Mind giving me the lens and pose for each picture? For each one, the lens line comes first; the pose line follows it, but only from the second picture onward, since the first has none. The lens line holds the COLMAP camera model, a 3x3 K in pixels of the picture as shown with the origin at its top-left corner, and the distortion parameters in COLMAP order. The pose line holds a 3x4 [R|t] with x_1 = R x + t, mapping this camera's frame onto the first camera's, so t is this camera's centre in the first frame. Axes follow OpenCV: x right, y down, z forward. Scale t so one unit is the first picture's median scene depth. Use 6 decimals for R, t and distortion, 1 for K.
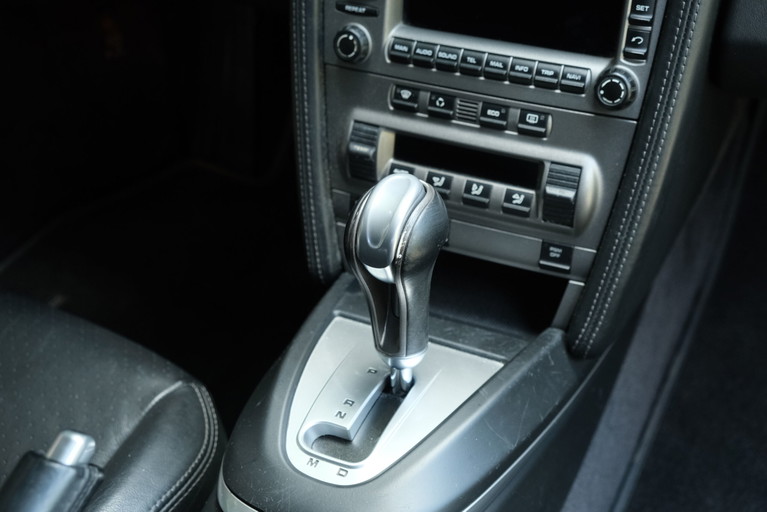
lens RADIAL K [[1035.1, 0, 387.9], [0, 1035.1, 250.9], [0, 0, 1]] dist [0.035501, 0.000000]
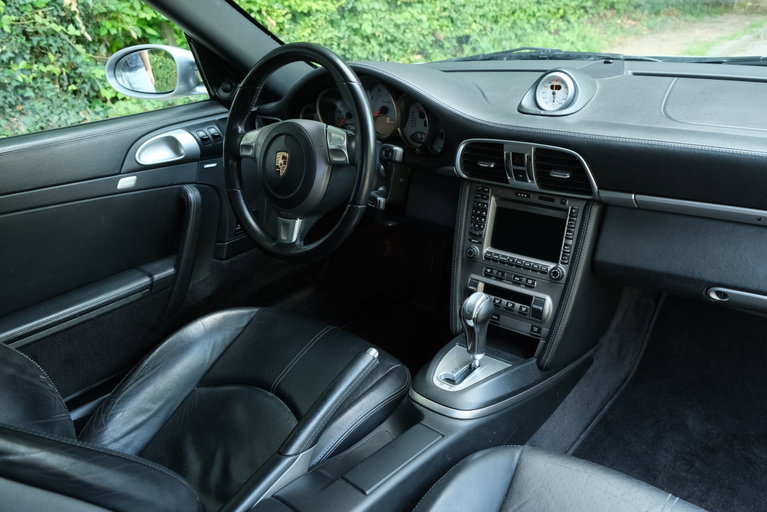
lens RADIAL K [[602.7, 0, 386.4], [0, 602.7, 255.6], [0, 0, 1]] dist [0.006245, 0.010640]
pose [[0.968492, 0.087487, -0.233173, 0.134929], [-0.134917, 0.971287, -0.195955, 0.186325], [0.209334, 0.221240, 0.952487, -0.711547]]
